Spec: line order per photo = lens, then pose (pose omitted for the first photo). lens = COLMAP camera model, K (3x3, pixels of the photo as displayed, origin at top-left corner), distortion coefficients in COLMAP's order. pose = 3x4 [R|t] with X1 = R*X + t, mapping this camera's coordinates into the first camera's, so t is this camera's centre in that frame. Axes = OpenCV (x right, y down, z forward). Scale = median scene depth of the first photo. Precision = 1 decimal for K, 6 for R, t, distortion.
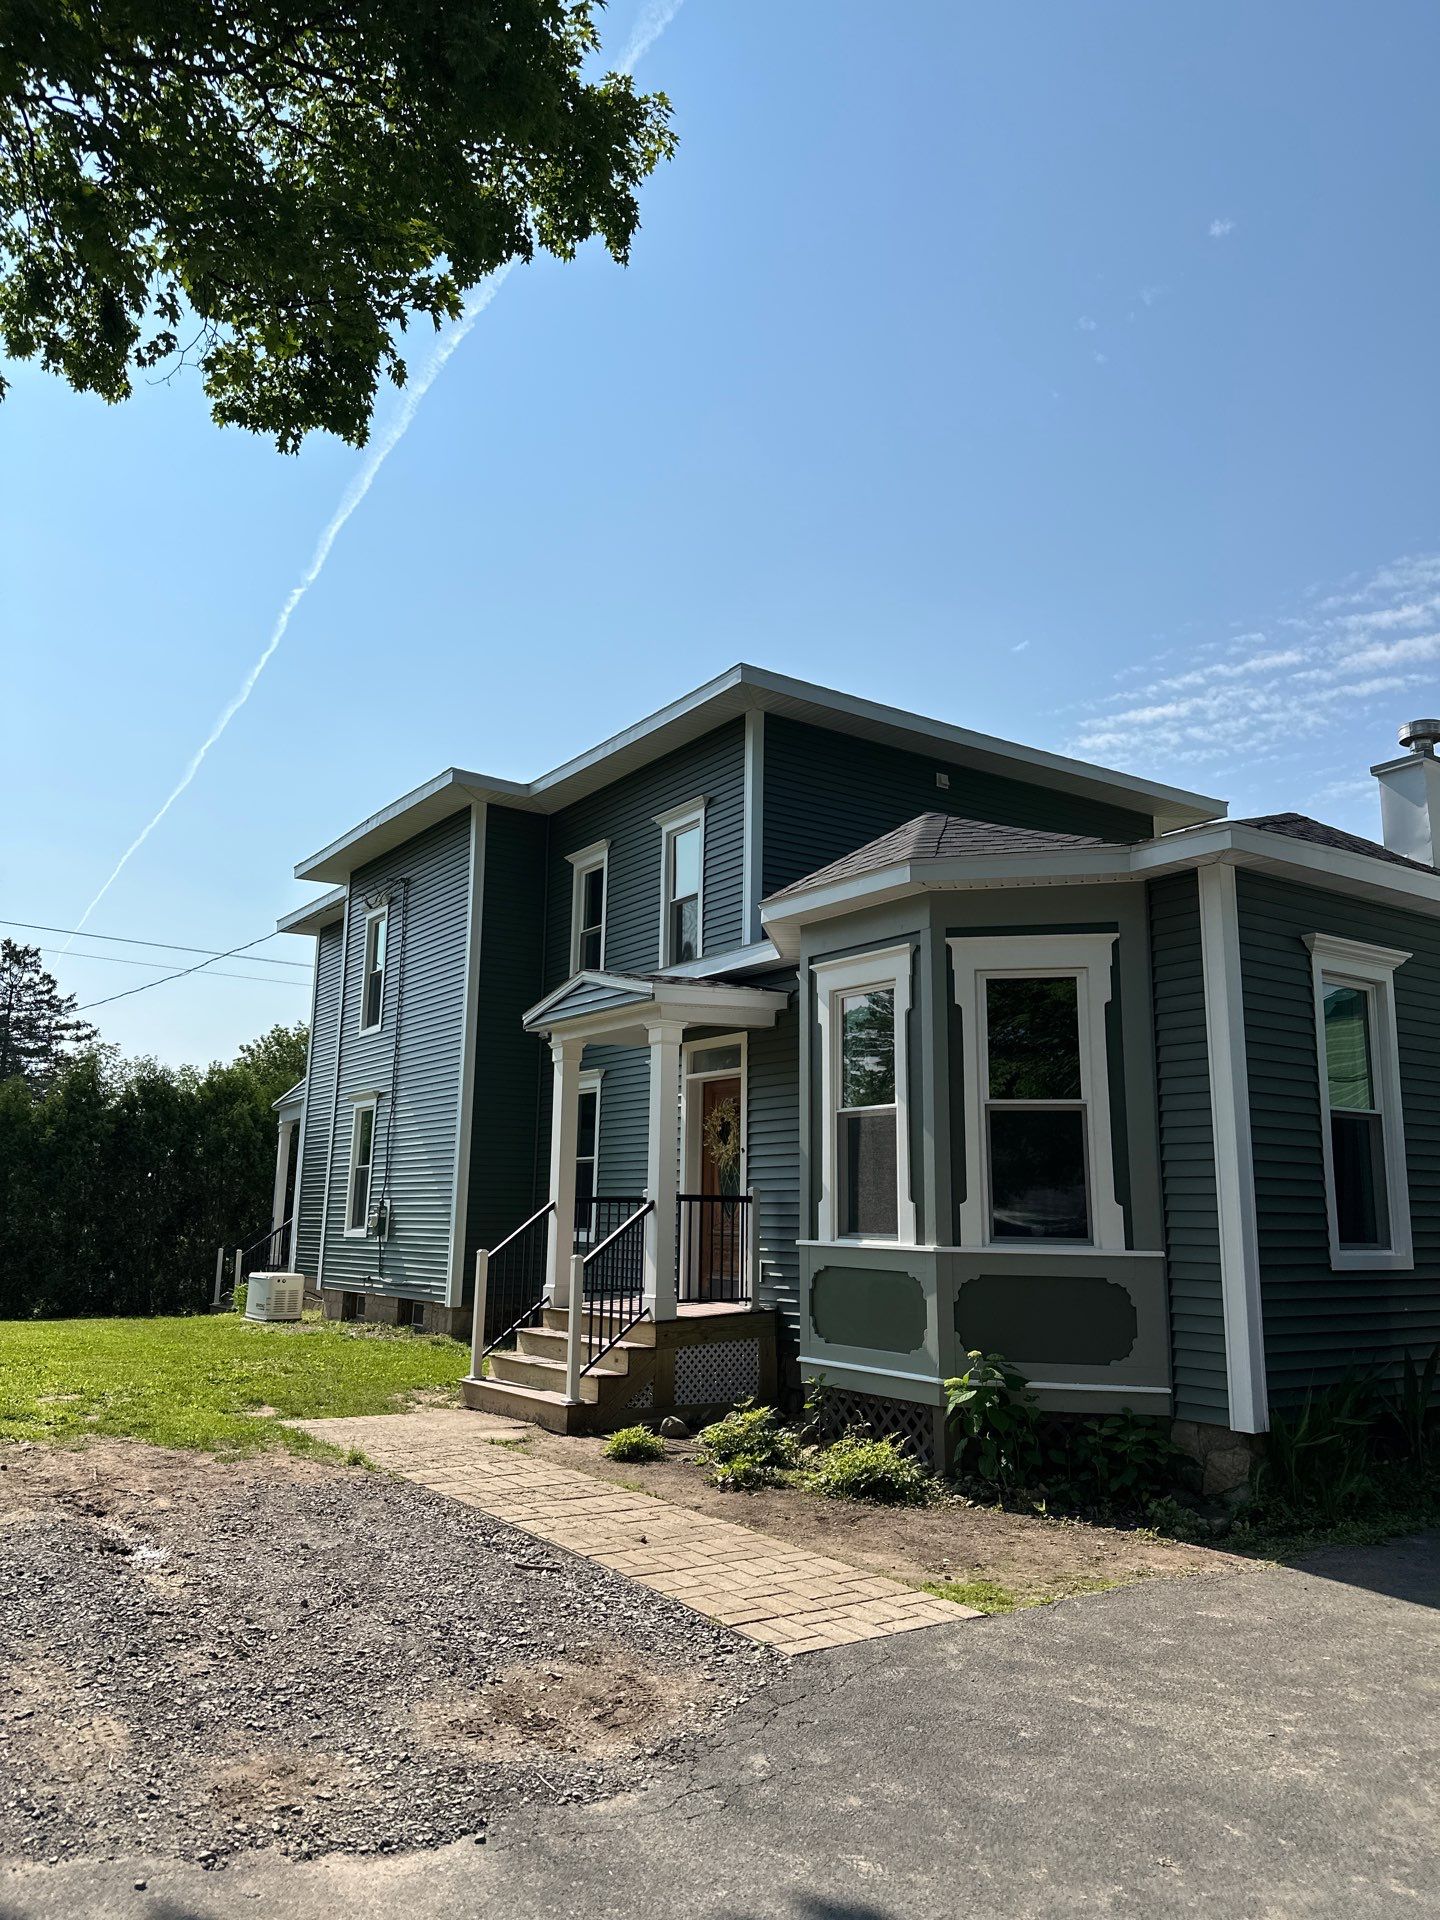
lens RADIAL K [[1337.8, 0, 720.0], [0, 1337.8, 960.0], [0, 0, 1]] dist [0.096695, 0.000383]
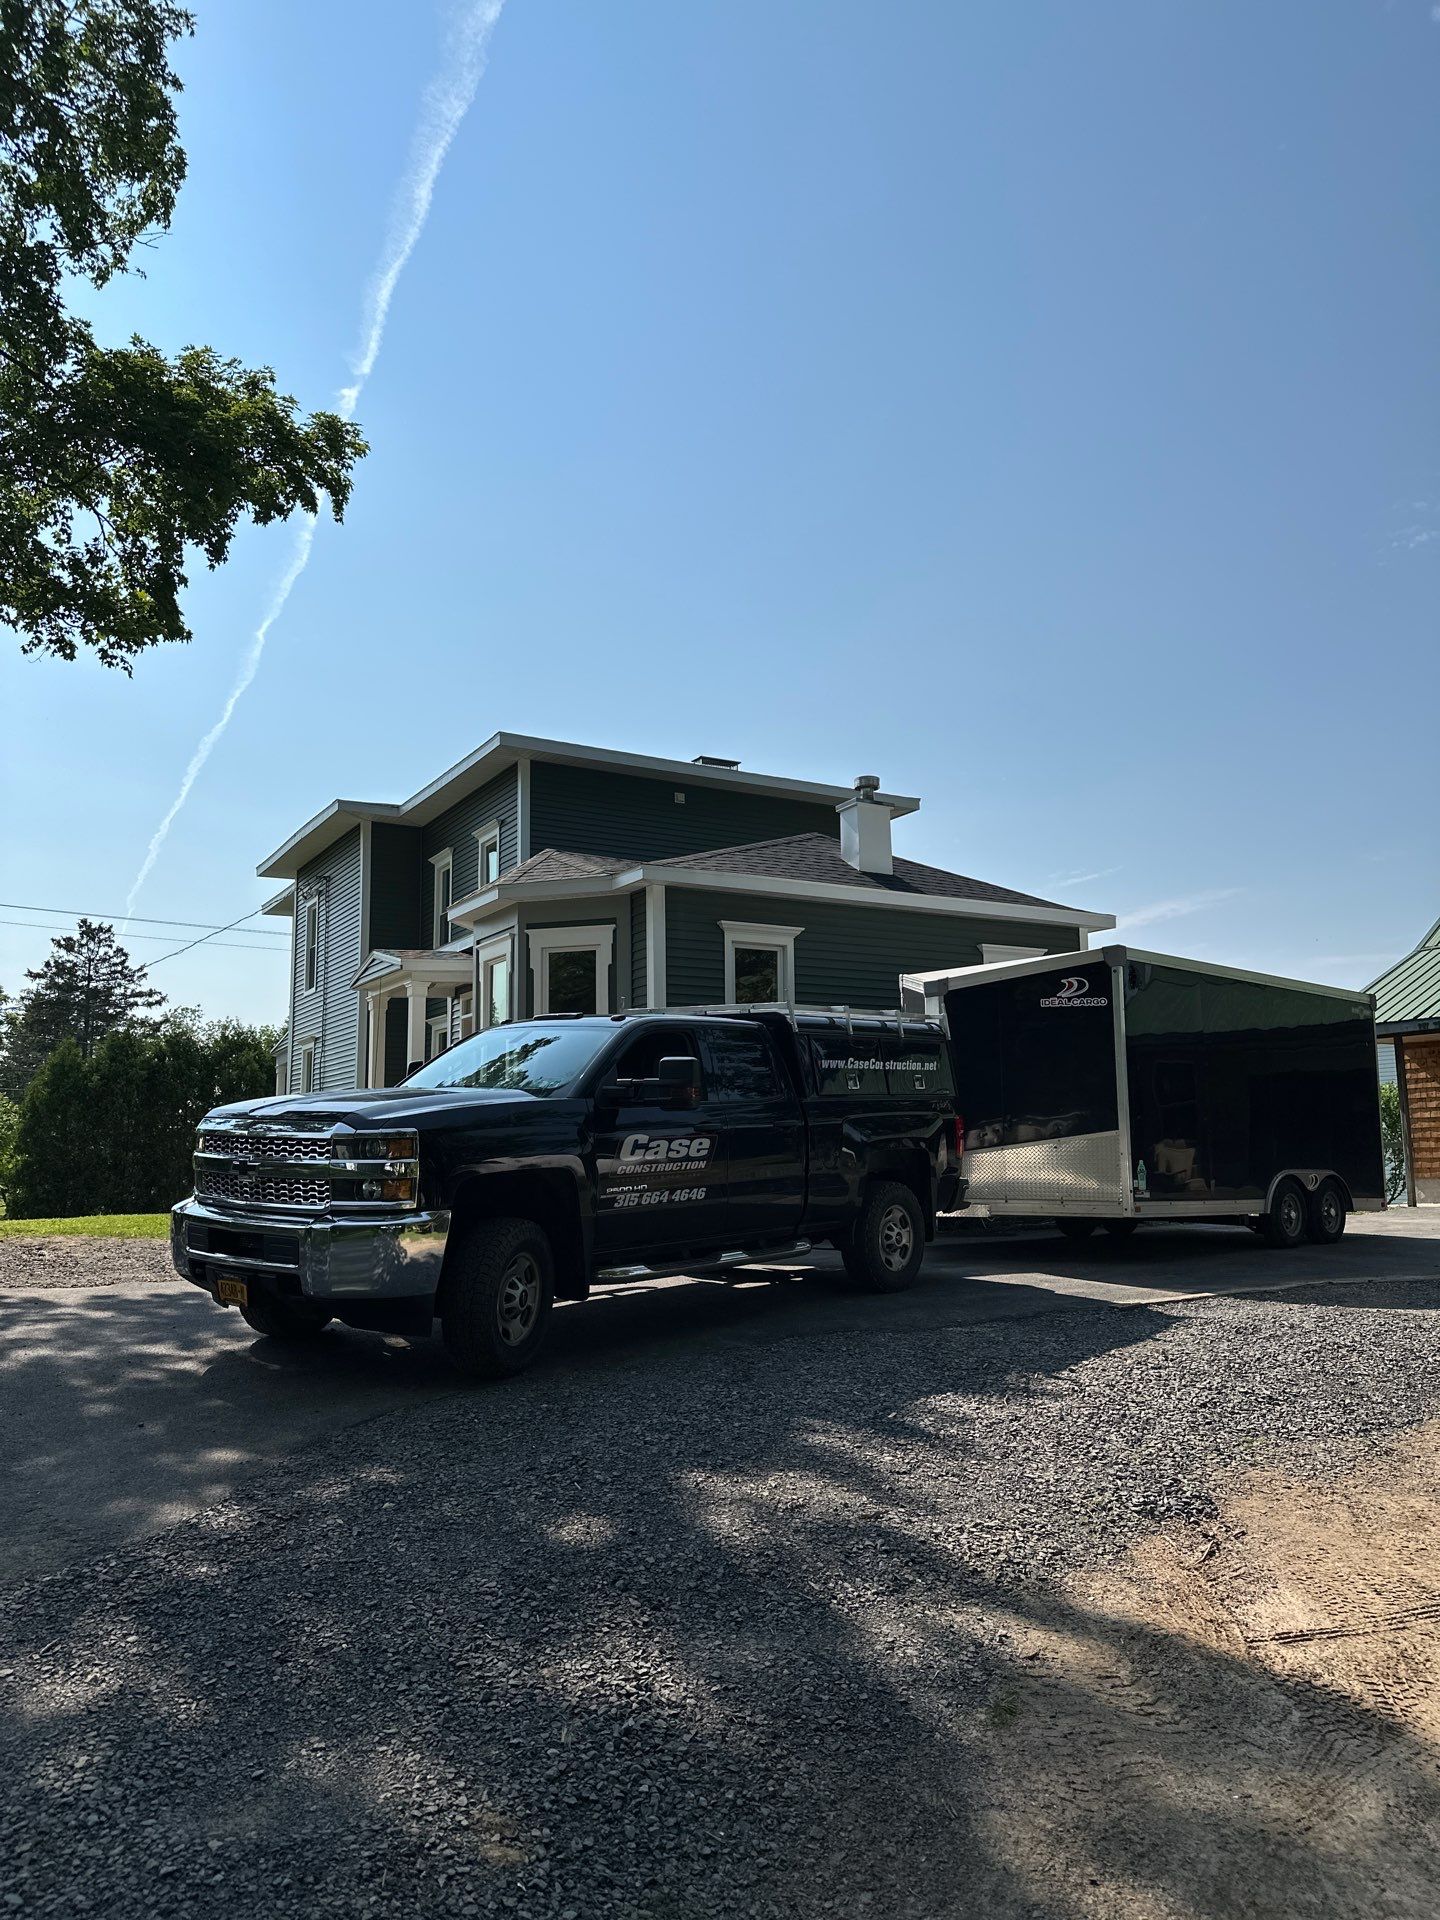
lens RADIAL K [[1337.8, 0, 720.0], [0, 1337.8, 960.0], [0, 0, 1]] dist [0.096695, 0.000383]
pose [[0.997617, -0.035901, -0.058921, 0.164861], [0.038232, 0.998511, 0.038923, -0.011187], [0.057436, -0.041083, 0.997504, -0.222912]]
